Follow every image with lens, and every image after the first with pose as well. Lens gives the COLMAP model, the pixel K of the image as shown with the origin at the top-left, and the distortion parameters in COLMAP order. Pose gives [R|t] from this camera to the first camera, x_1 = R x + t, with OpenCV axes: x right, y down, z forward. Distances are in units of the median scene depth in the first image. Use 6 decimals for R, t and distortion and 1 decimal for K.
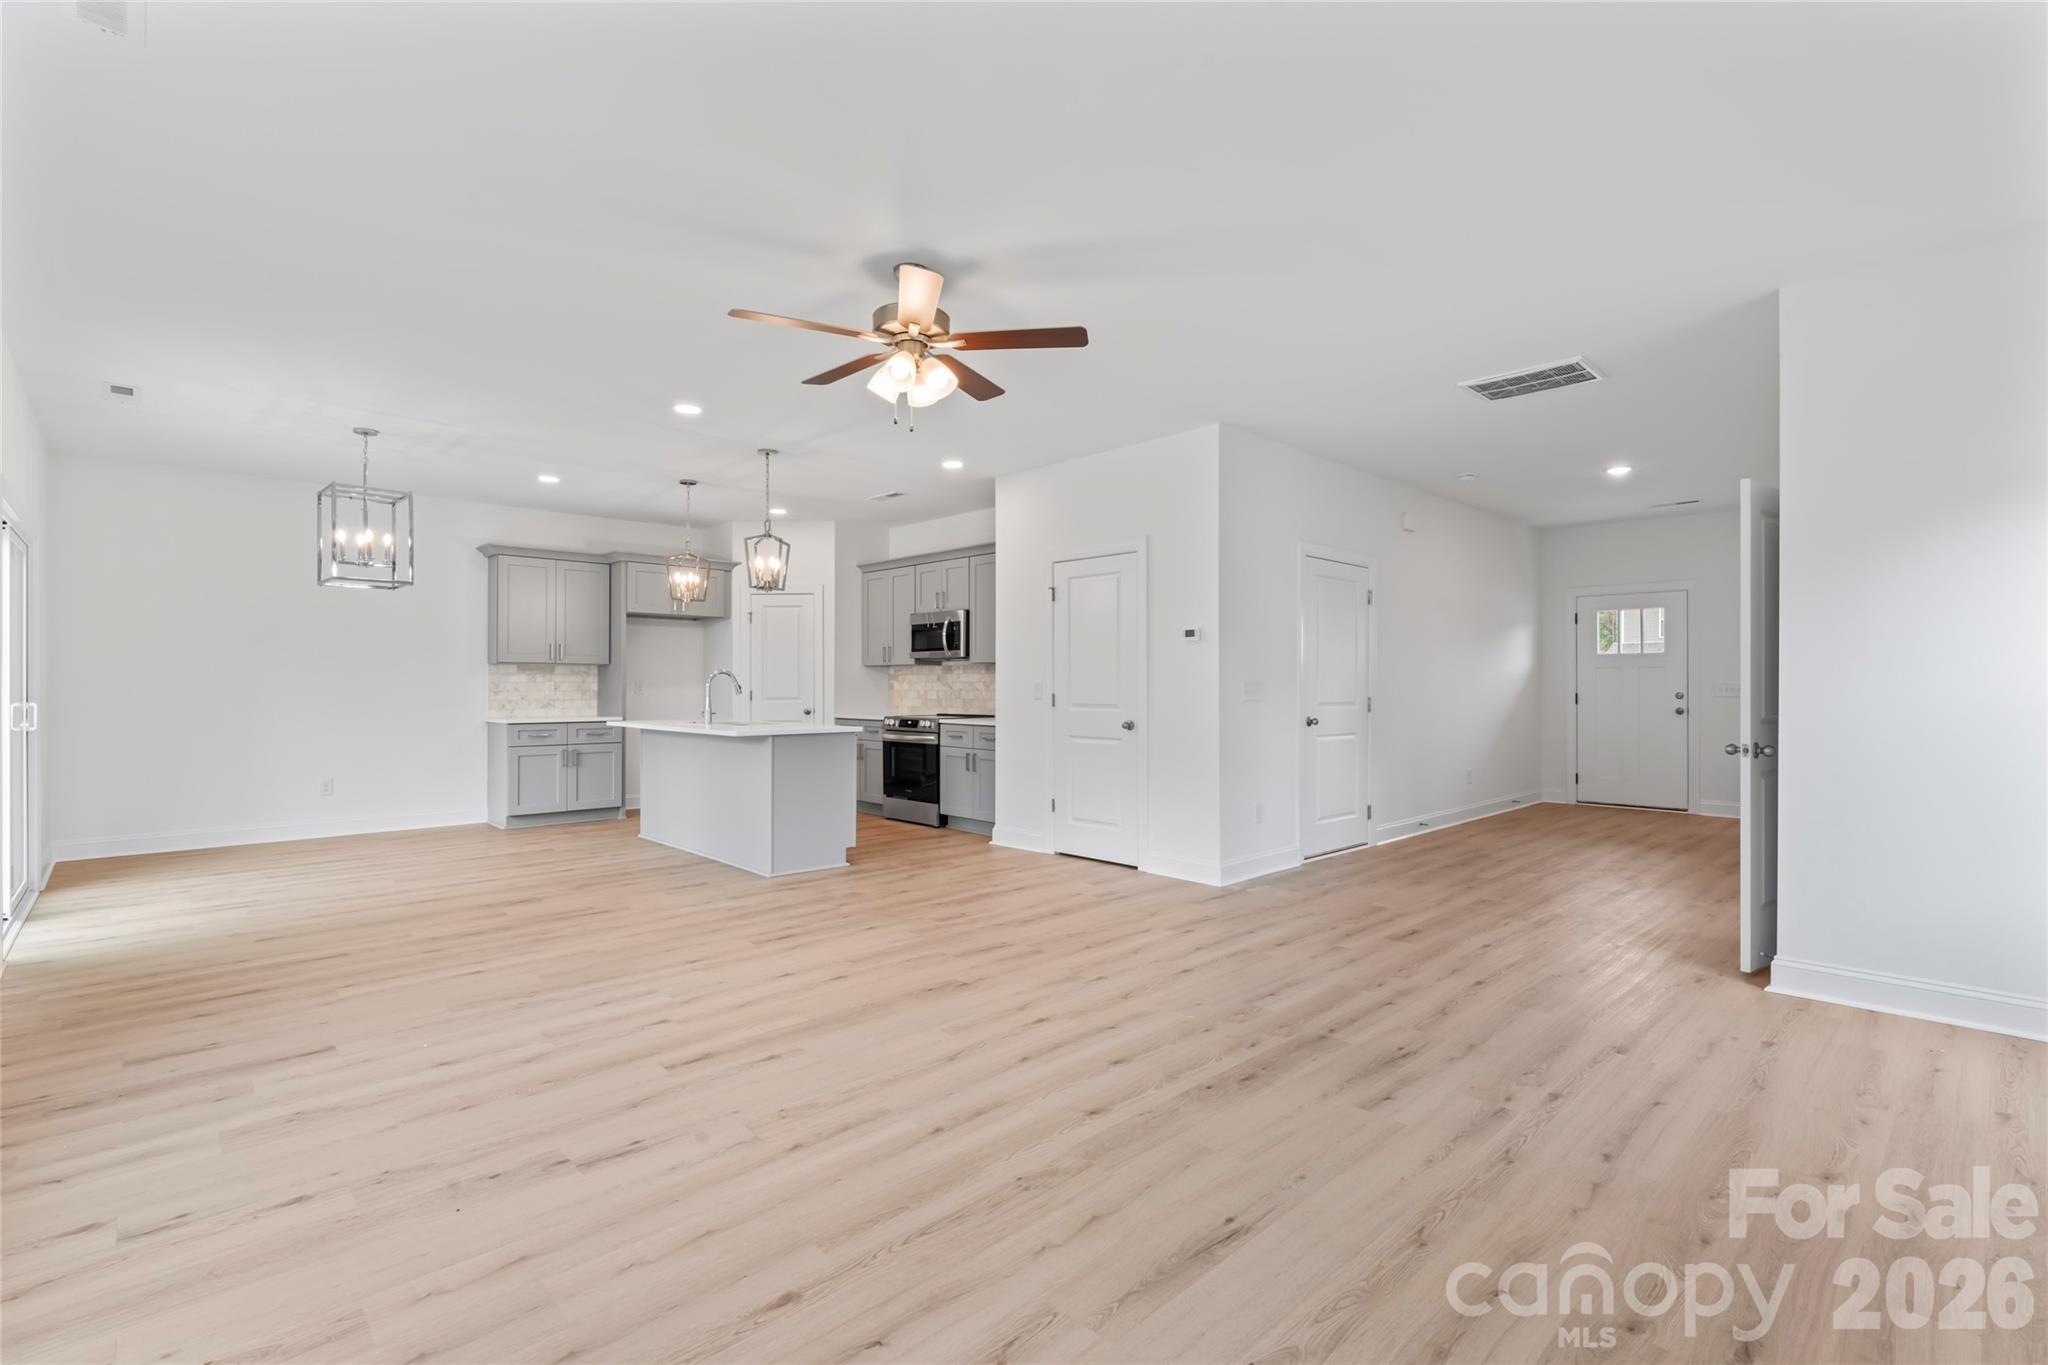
lens RADIAL K [[927.3, 0, 1020.8], [0, 927.3, 689.7], [0, 0, 1]] dist [-0.003263, 0.003899]
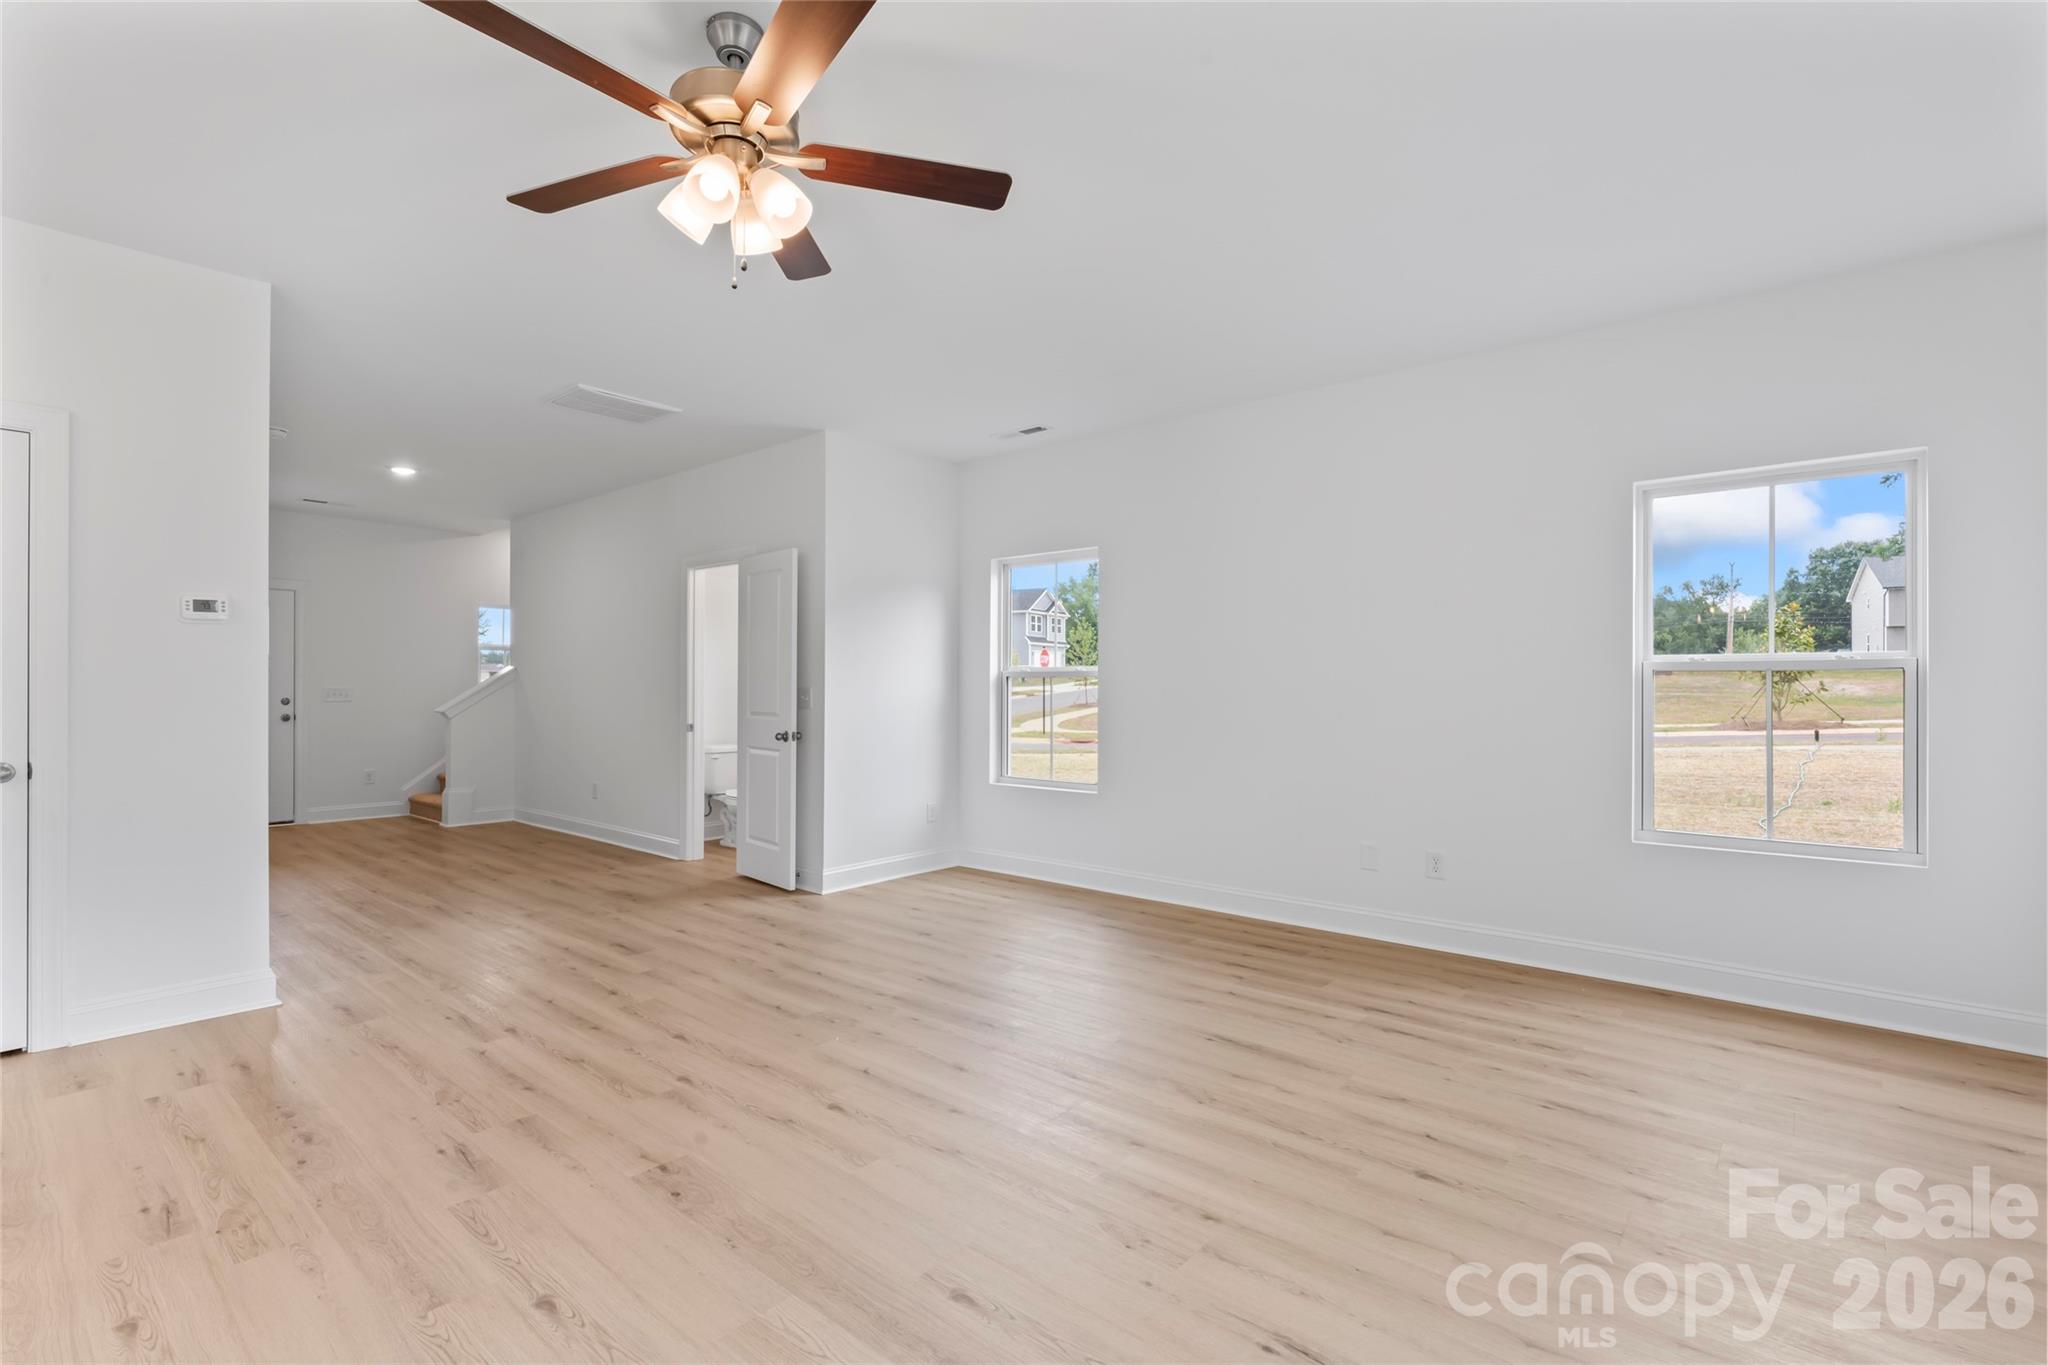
lens RADIAL K [[927.3, 0, 1028.4], [0, 927.3, 679.0], [0, 0, 1]] dist [-0.003263, 0.003899]
pose [[-0.106750, 0.011964, 0.994214, -0.720372], [0.004352, 0.999924, -0.011565, -0.005410], [-0.994276, 0.003093, -0.106794, 0.823792]]
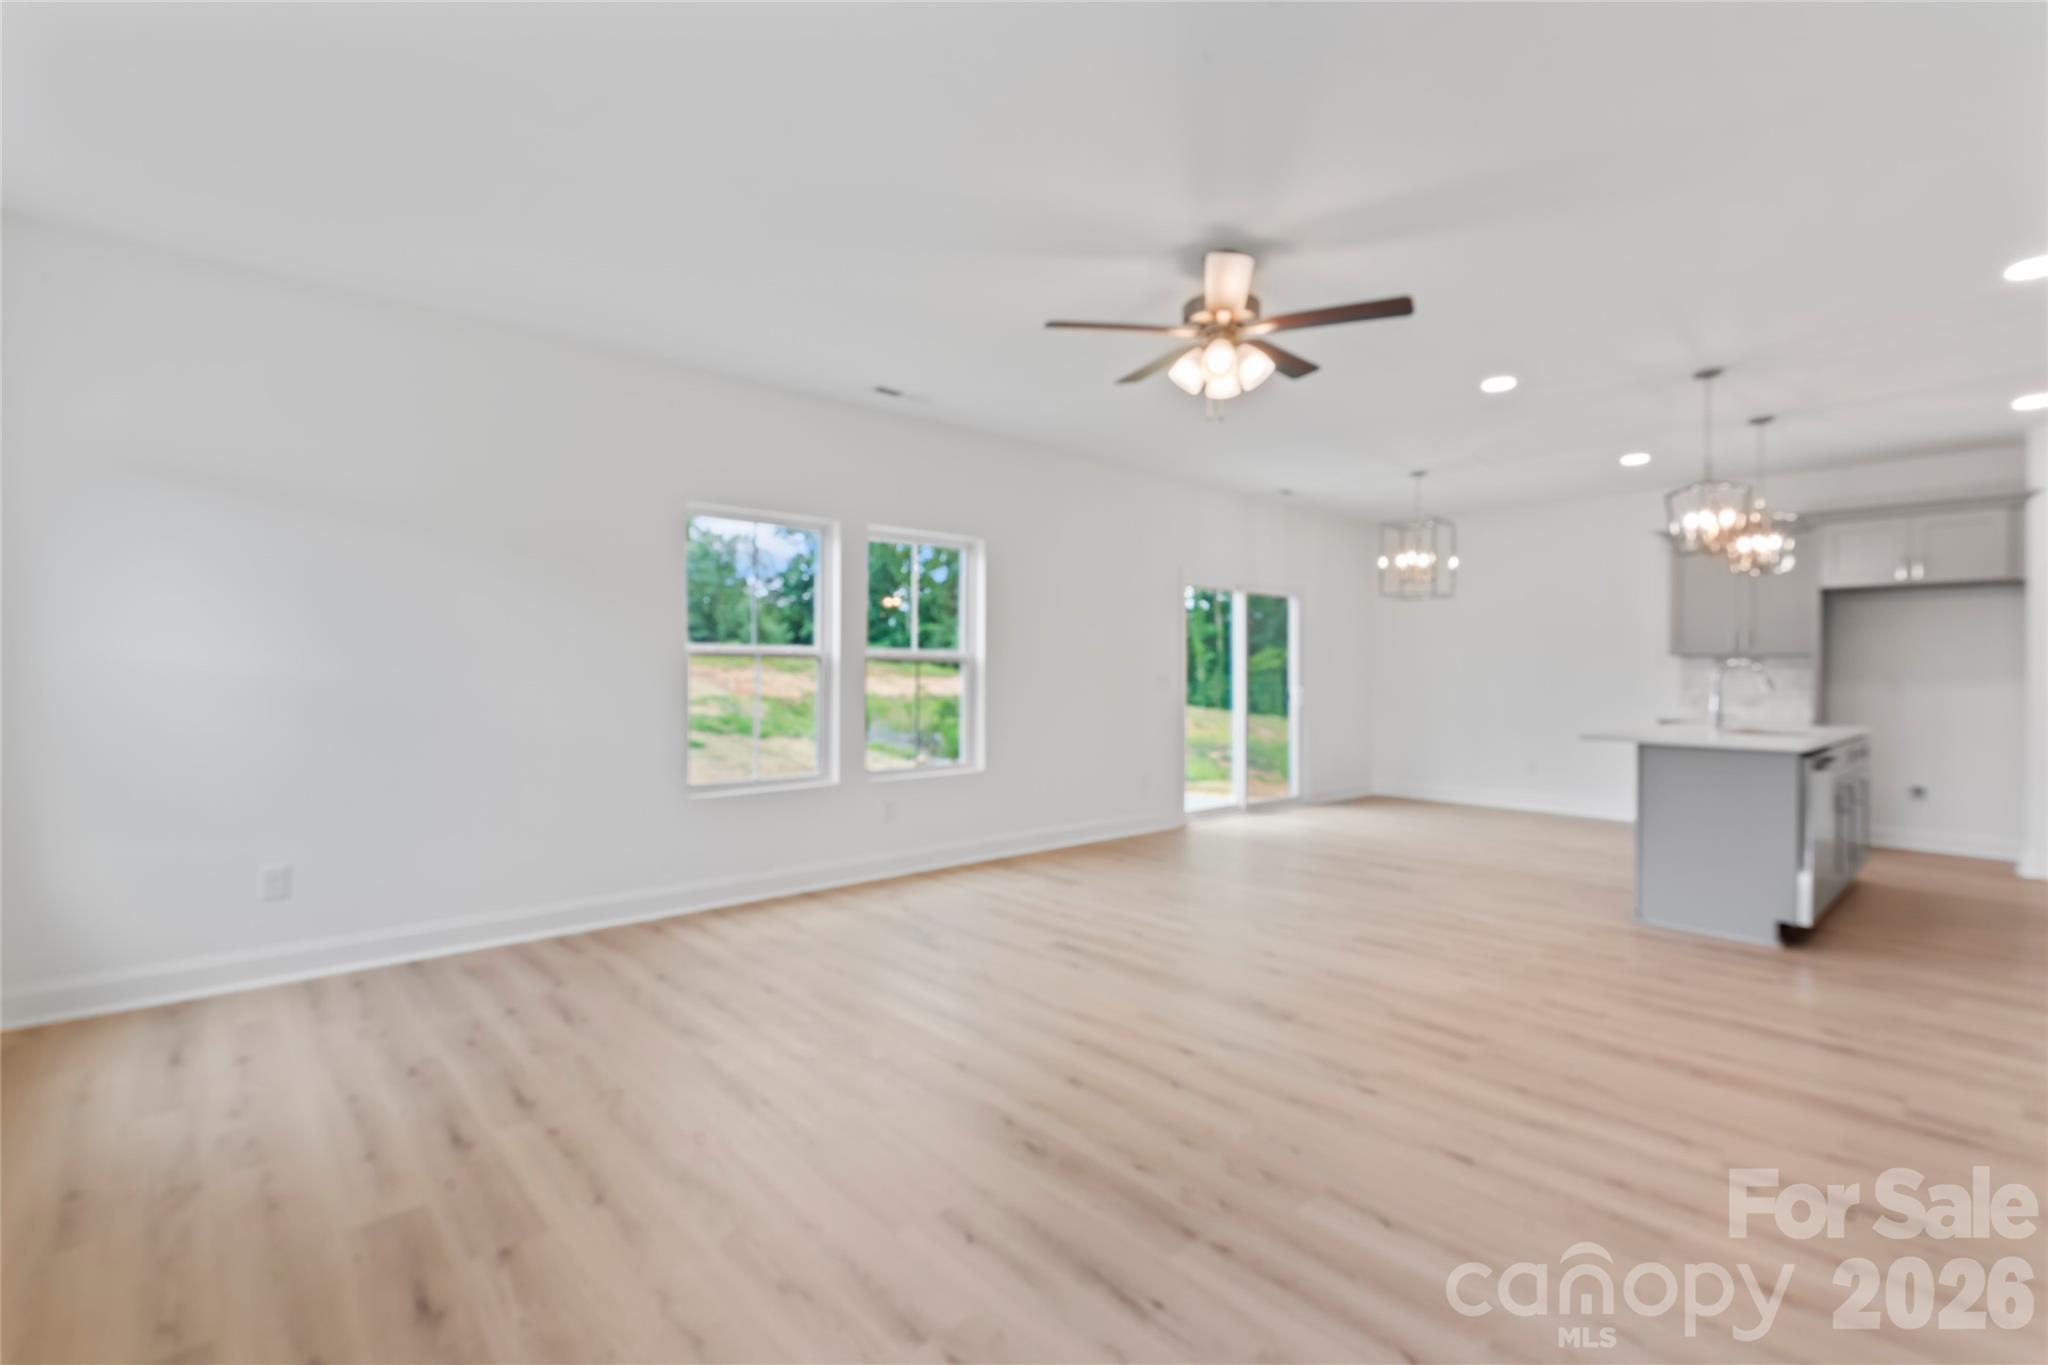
lens RADIAL K [[927.3, 0, 1028.3], [0, 927.3, 694.4], [0, 0, 1]] dist [-0.003263, 0.003899]
pose [[-0.020140, 0.020324, -0.999591, 0.819039], [-0.011876, 0.999718, 0.020566, -0.004140], [0.999727, 0.012285, -0.019893, 0.771782]]
